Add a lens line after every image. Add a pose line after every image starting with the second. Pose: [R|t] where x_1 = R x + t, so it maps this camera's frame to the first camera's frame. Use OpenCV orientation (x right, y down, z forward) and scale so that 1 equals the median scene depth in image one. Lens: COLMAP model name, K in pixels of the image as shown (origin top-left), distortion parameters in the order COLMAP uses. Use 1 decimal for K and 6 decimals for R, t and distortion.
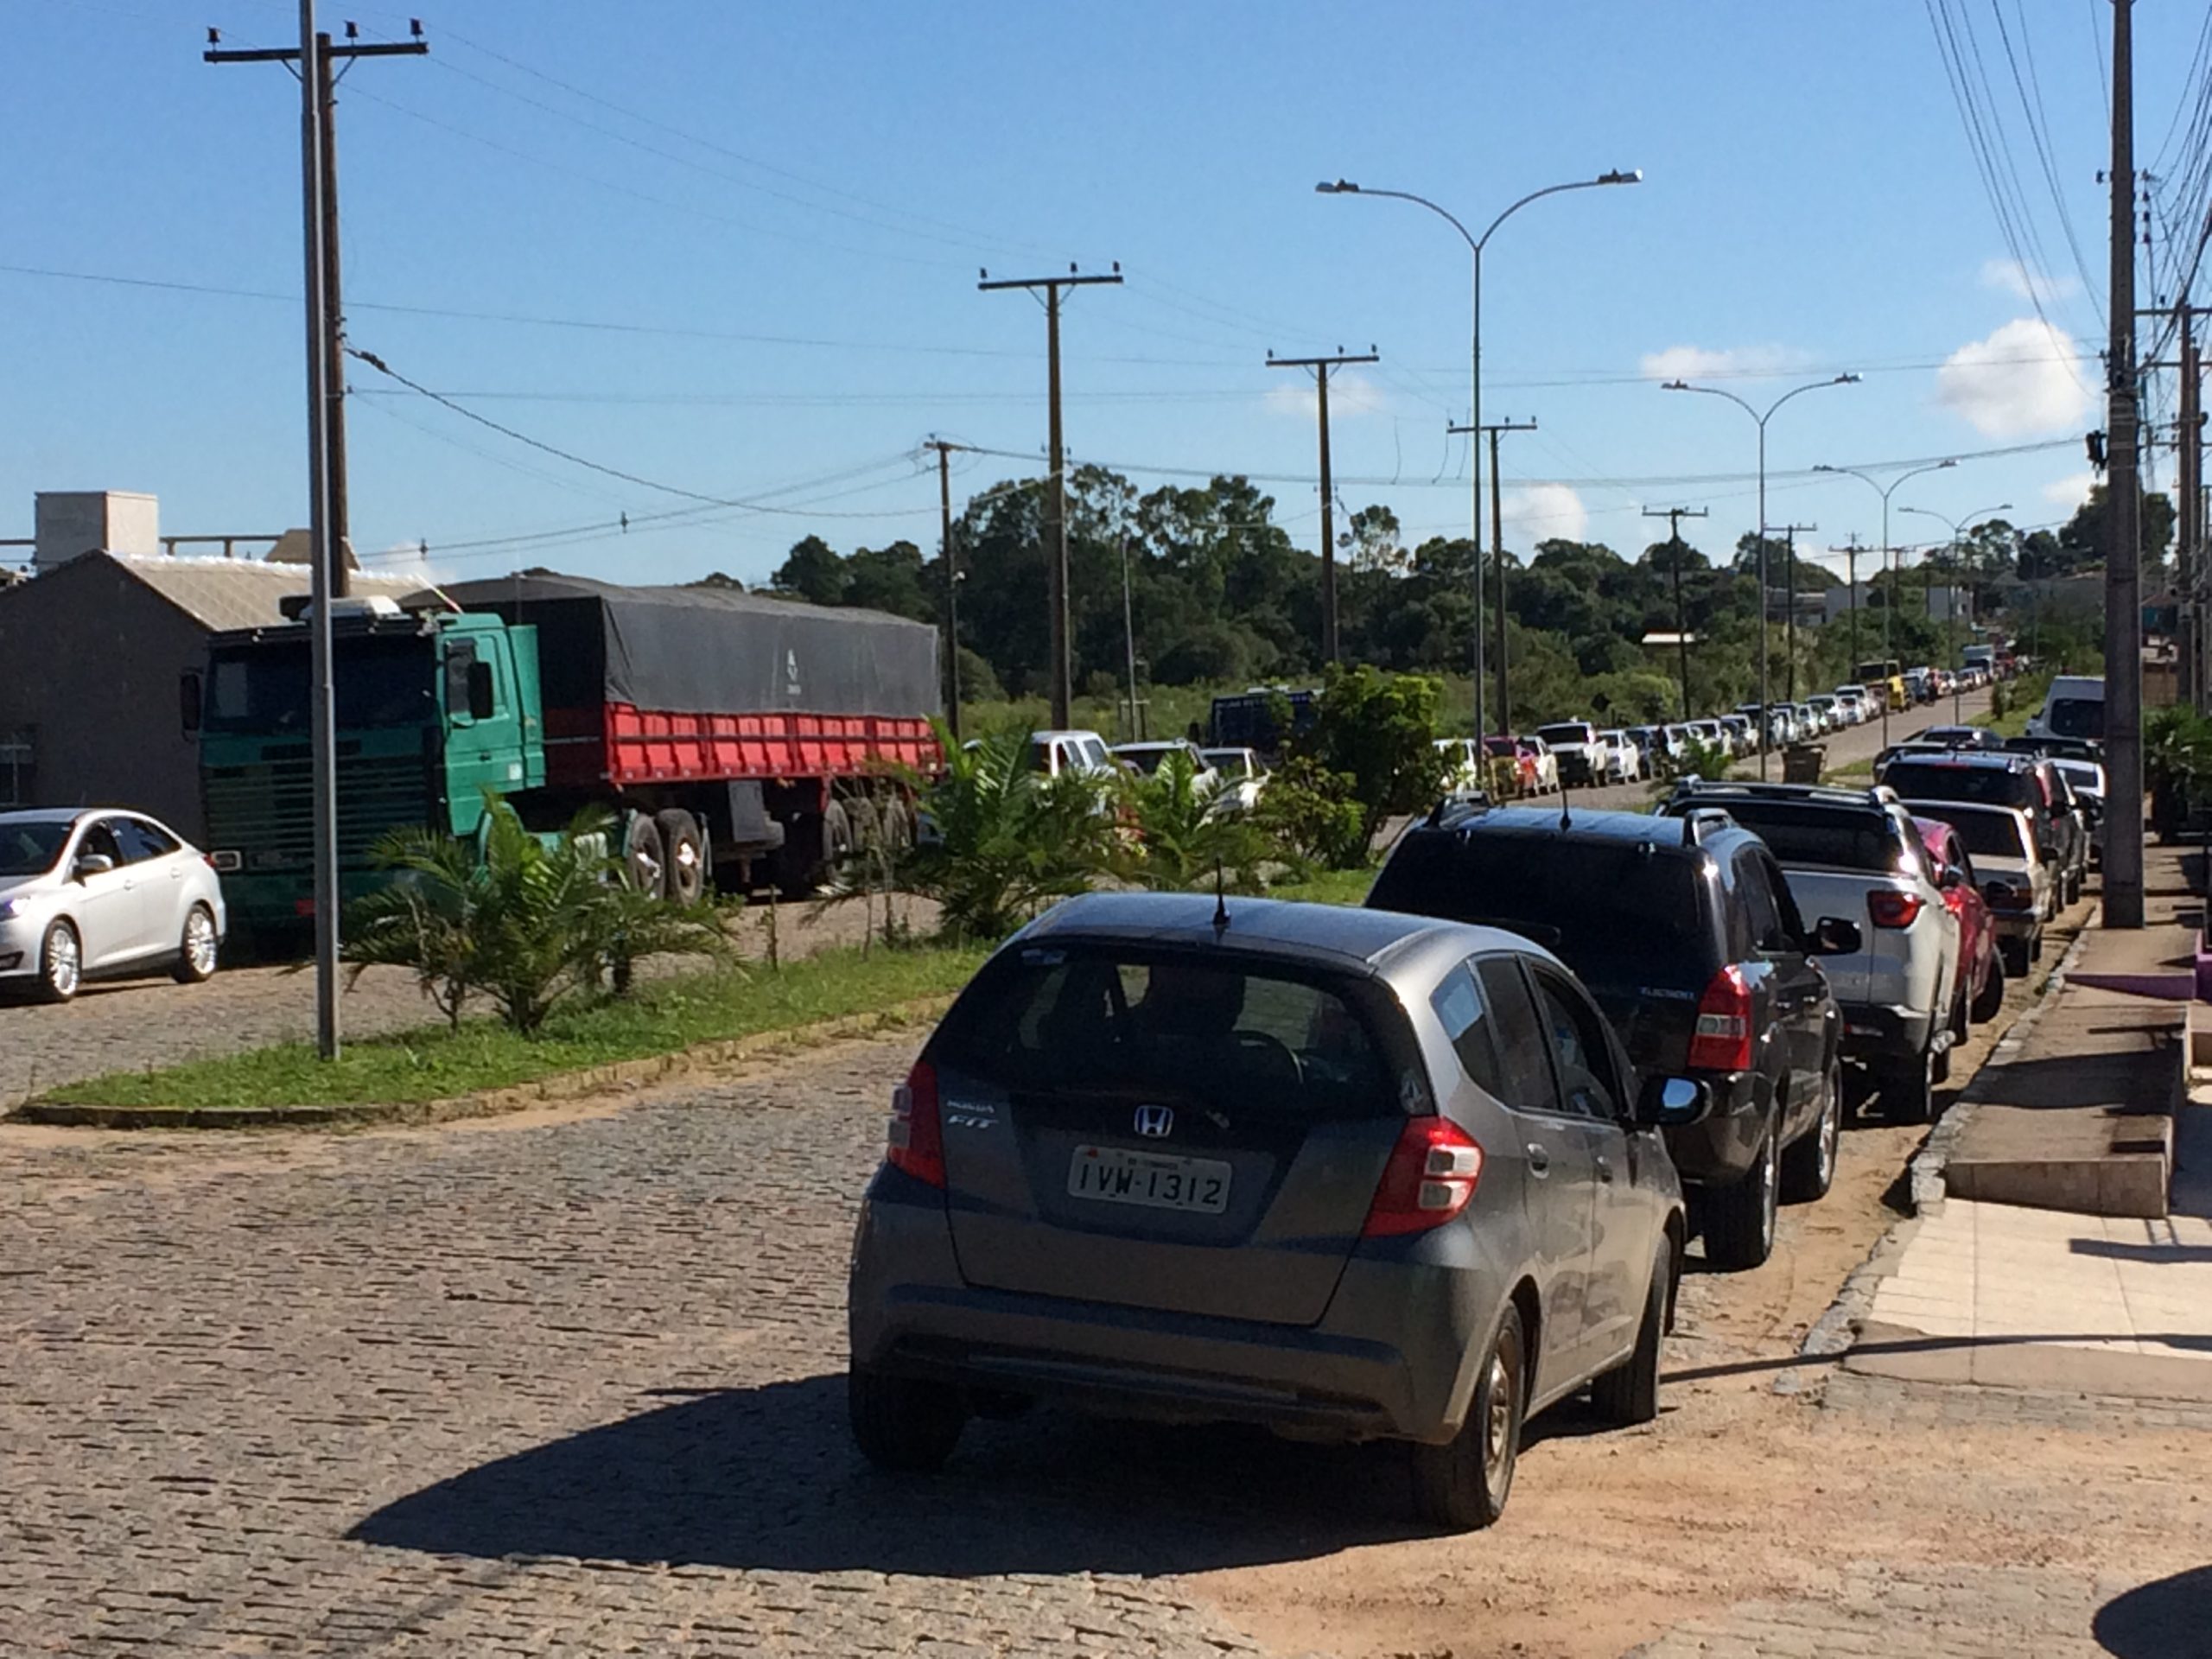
lens RADIAL K [[4732.4, 0, 1090.9], [0, 4732.4, 930.5], [0, 0, 1]] dist [0.039370, 0.000000]
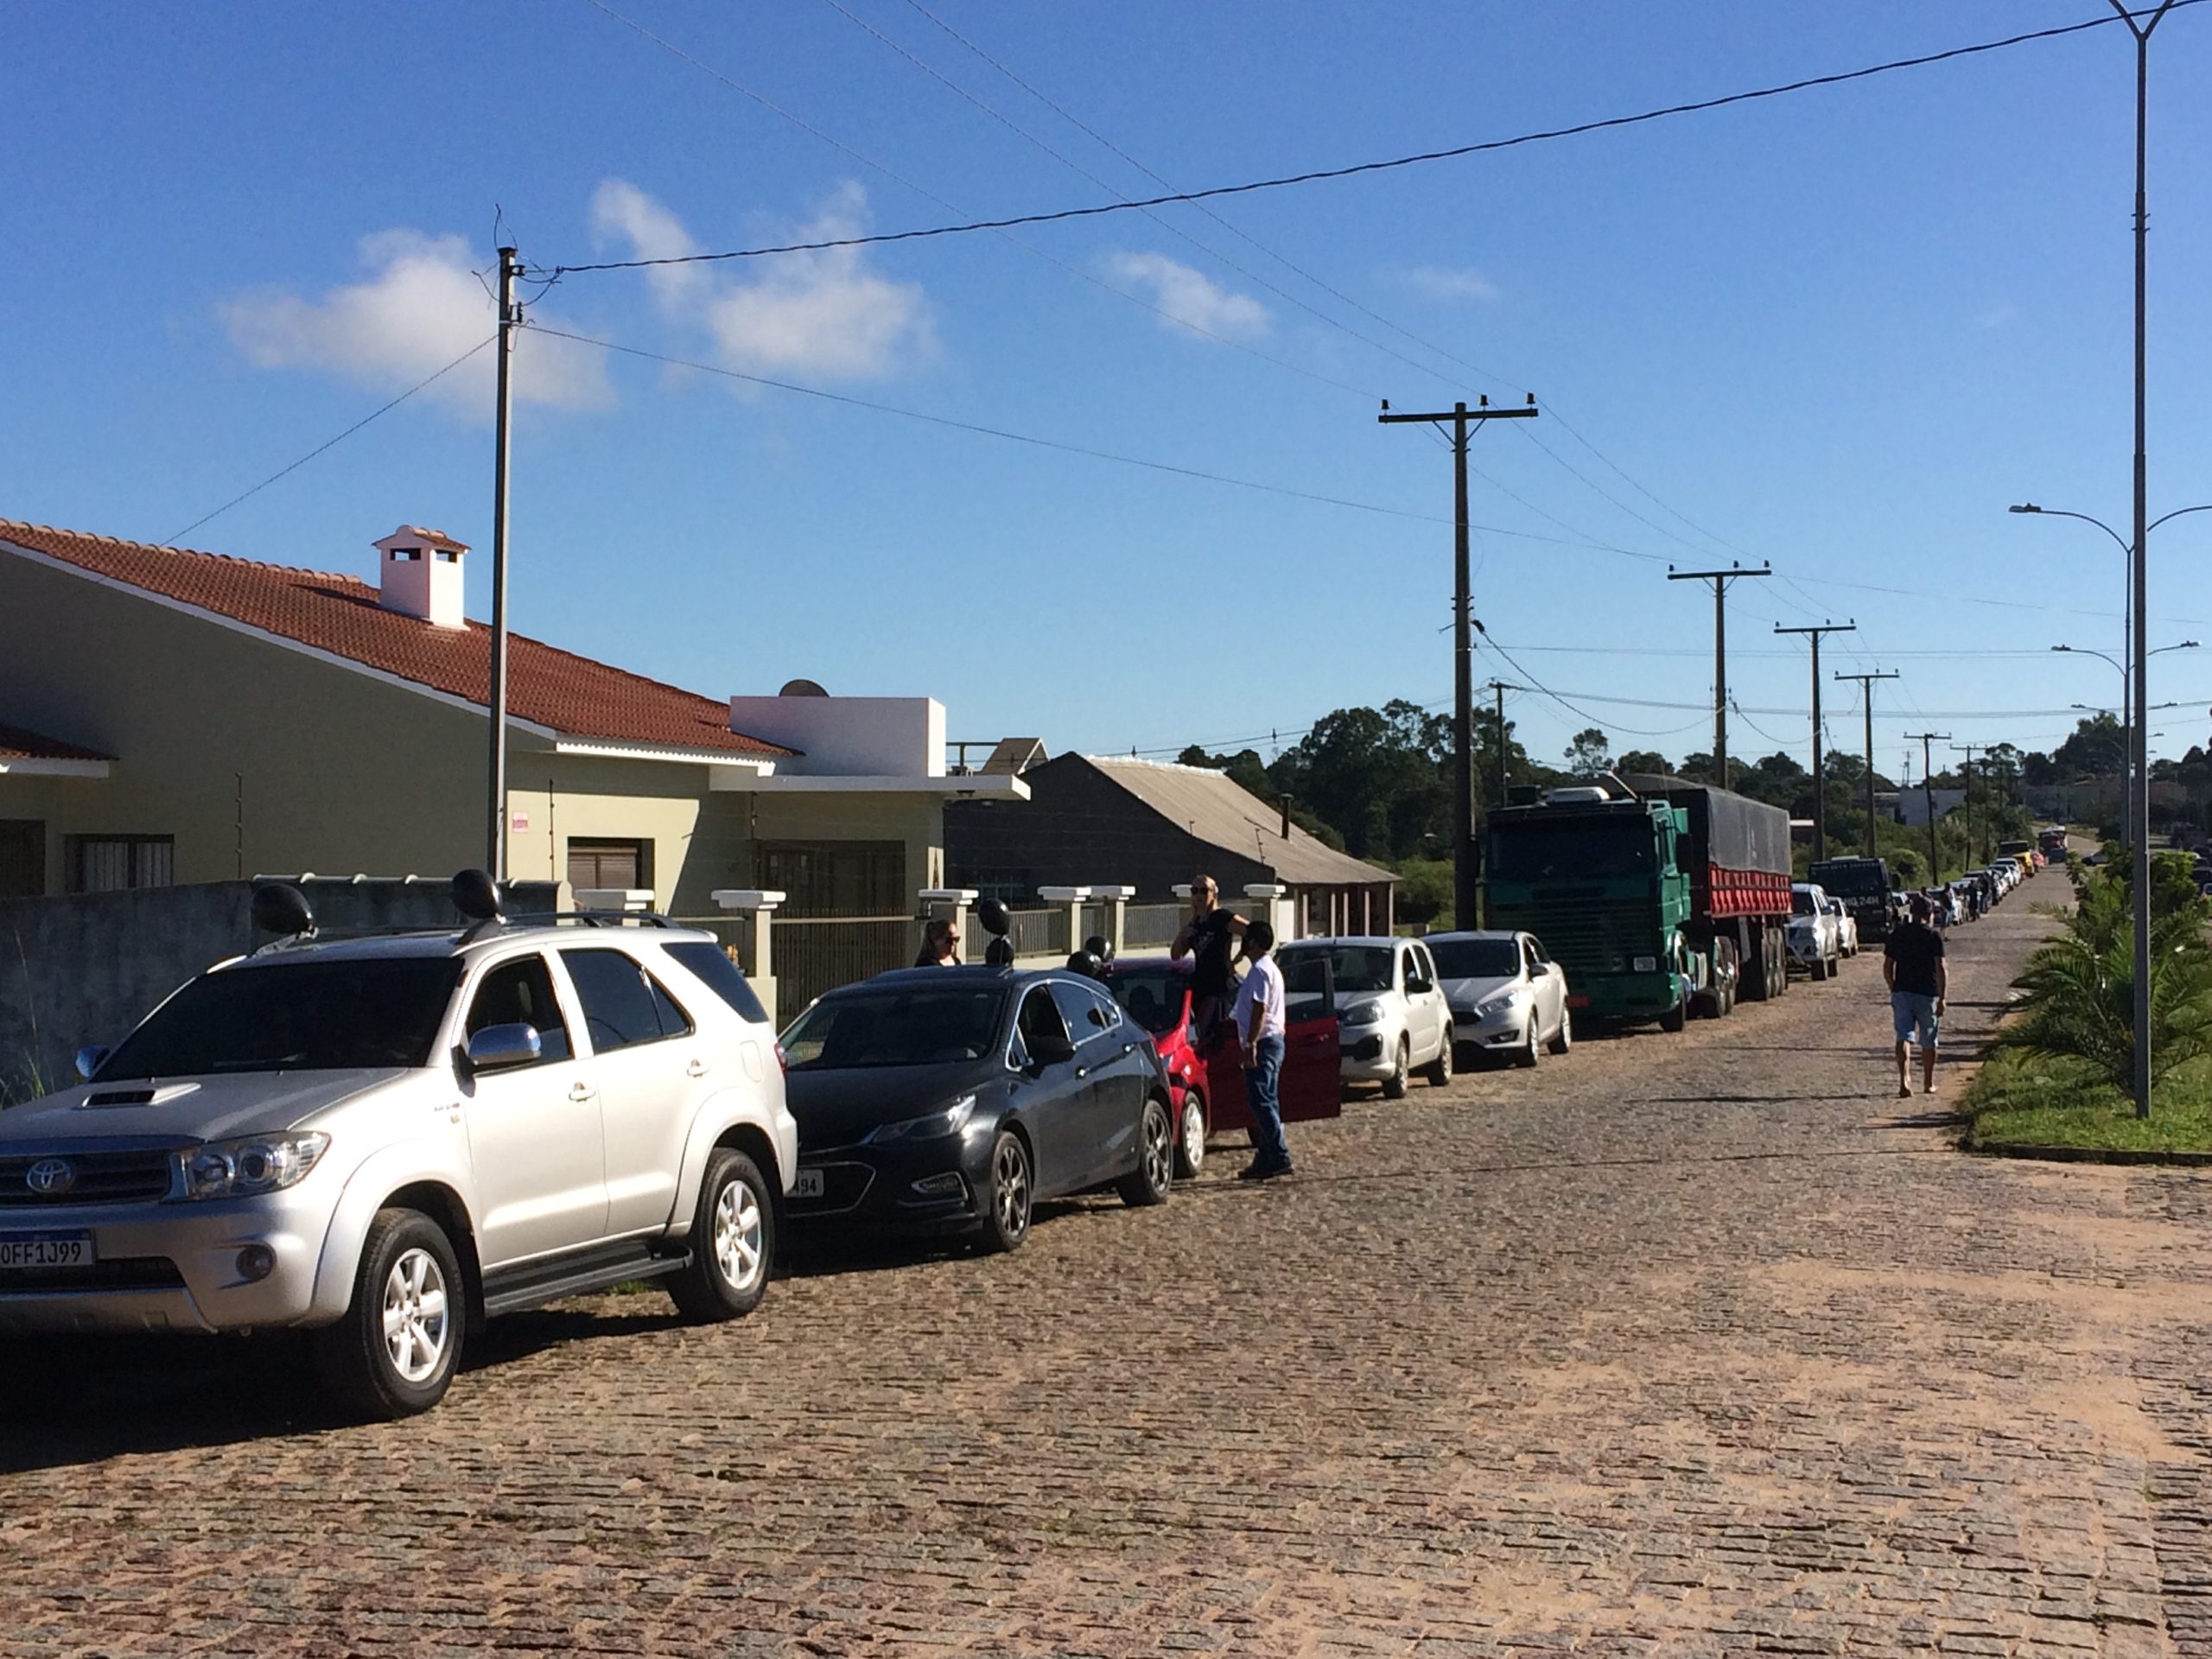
lens RADIAL K [[3234.4, 0, 1087.9], [0, 3234.4, 893.2], [0, 0, 1]] dist [0.078836, 0.000000]
pose [[0.997307, 0.014772, -0.071833, -0.086381], [-0.017467, 0.999161, -0.037040, 0.000549], [0.071226, 0.038195, 0.996729, -0.000147]]
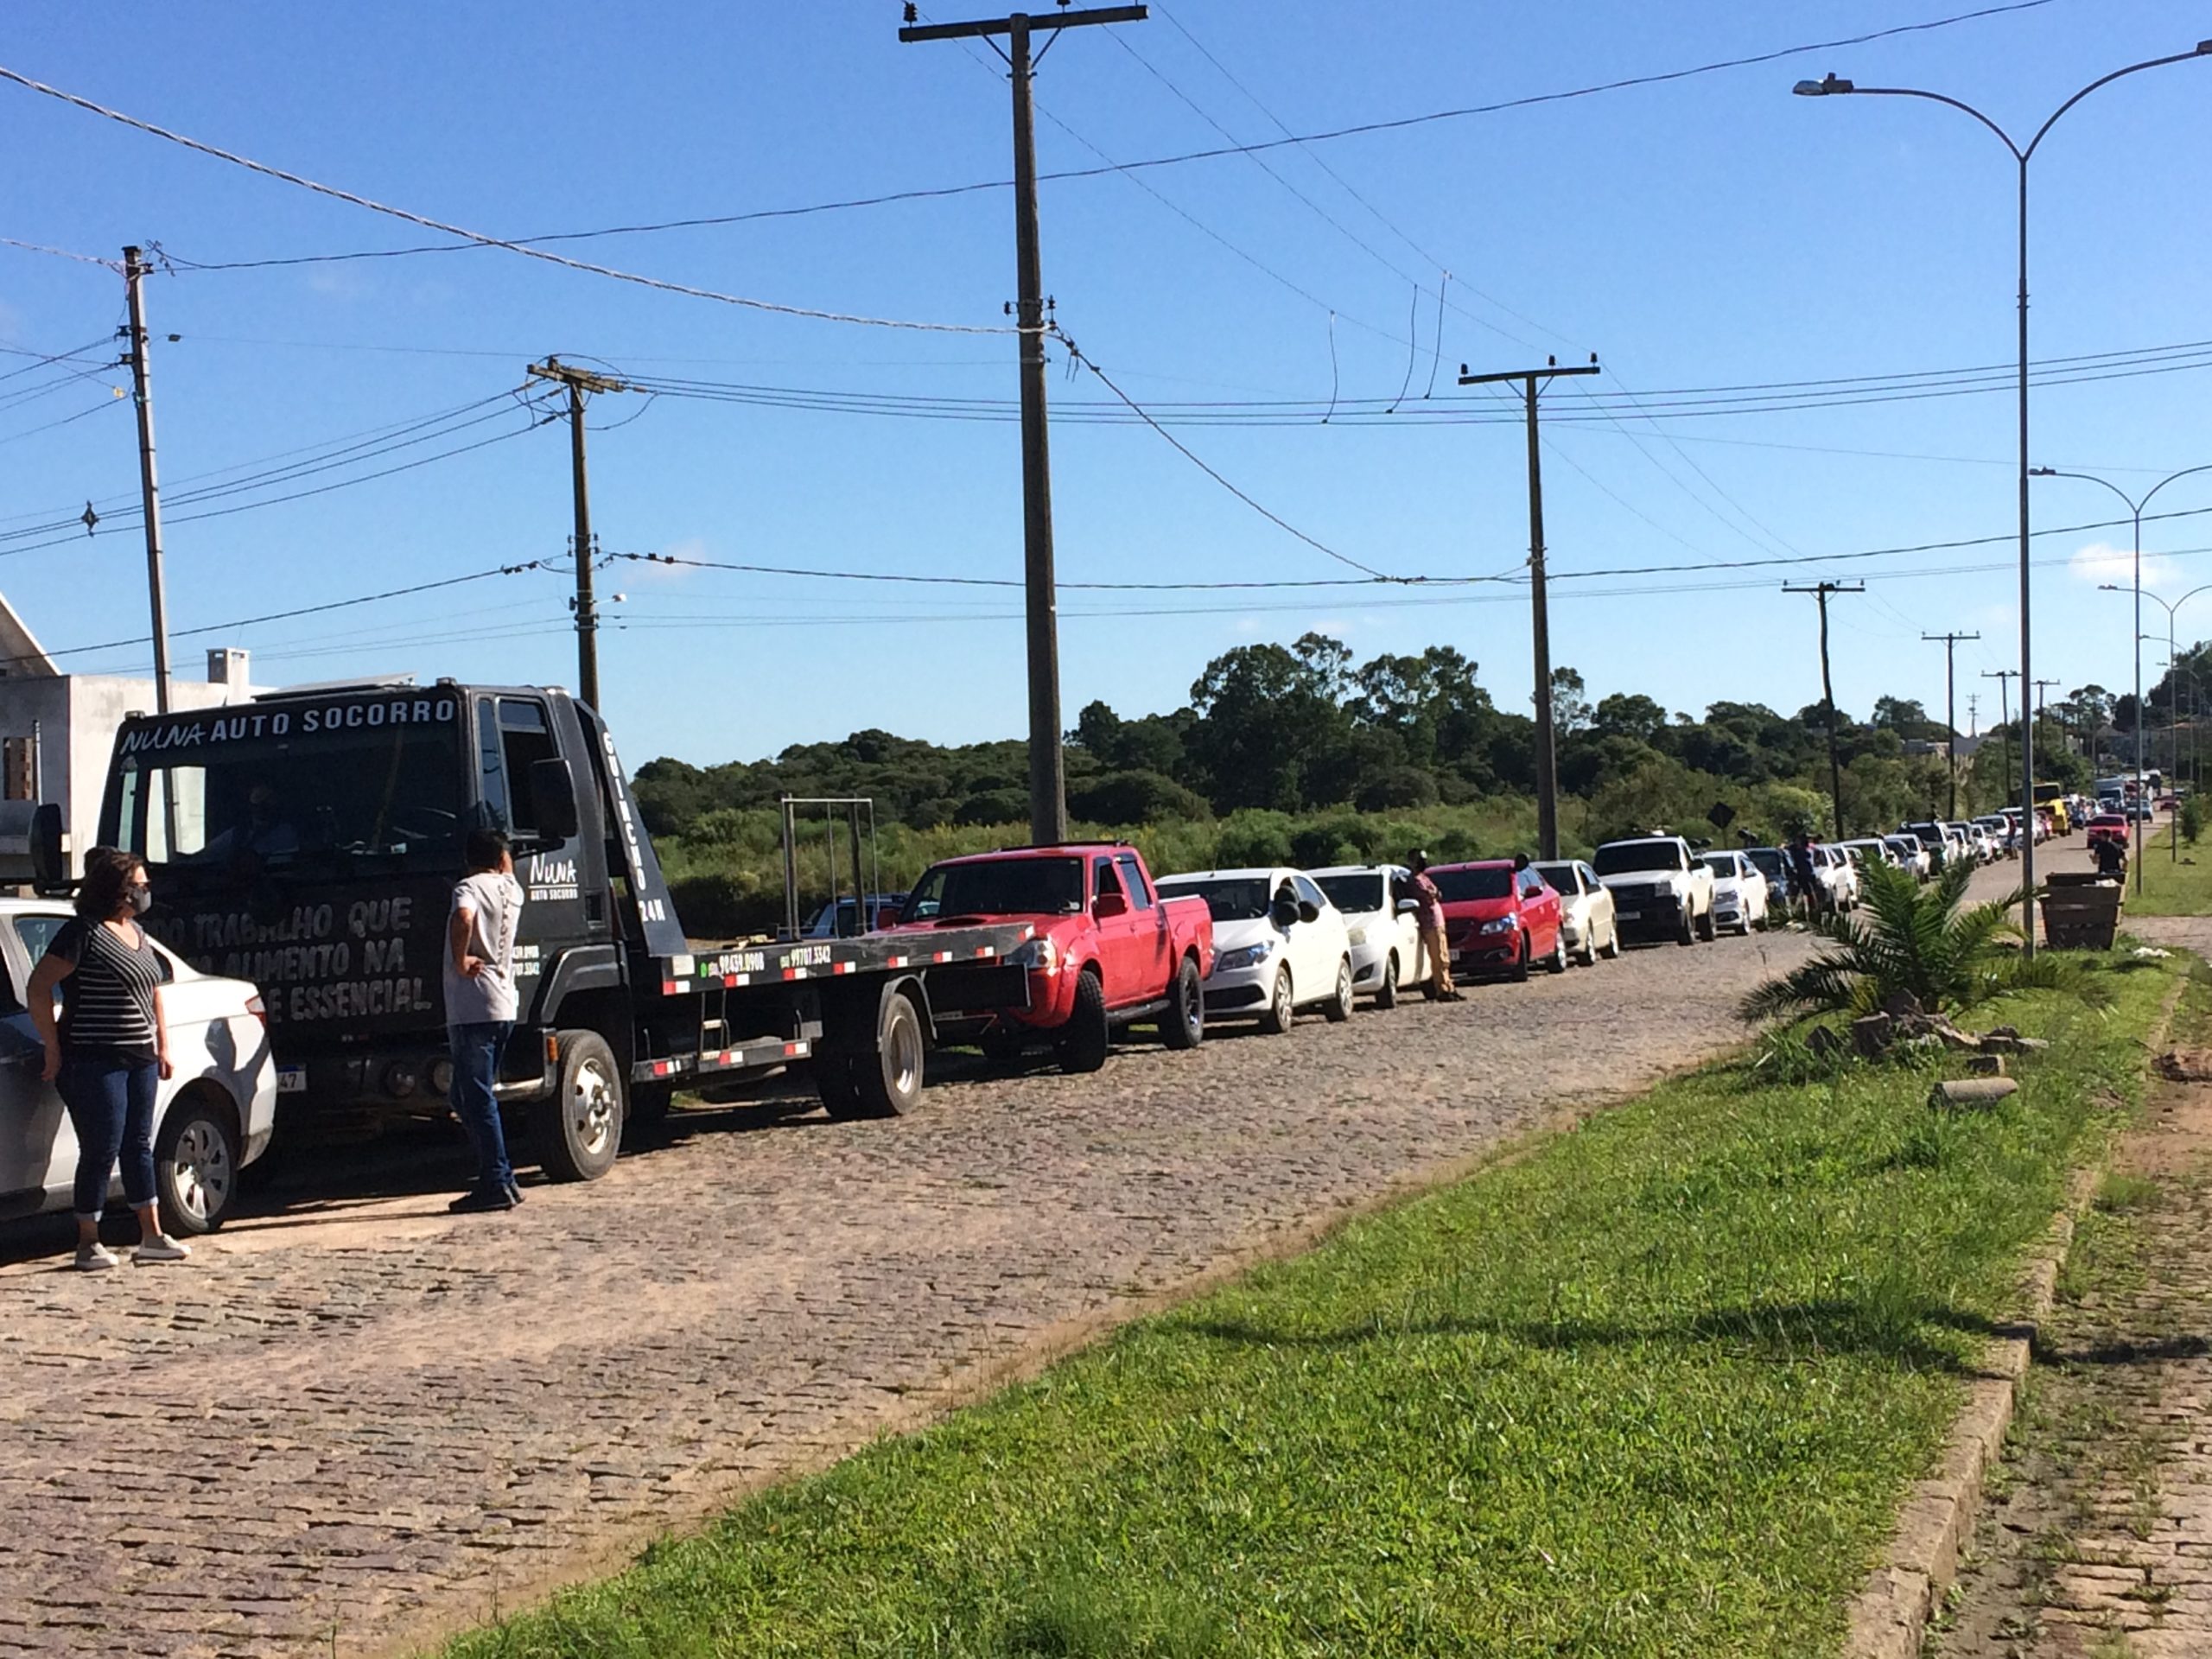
lens RADIAL K [[3413.0, 0, 1047.7], [0, 3413.0, 921.9], [0, 0, 1]] dist [0.040441, 0.000000]
pose [[0.994954, -0.002299, -0.100307, 0.072327], [-0.000168, 0.999698, -0.024570, -0.023524], [0.100333, 0.024463, 0.994653, 0.588205]]
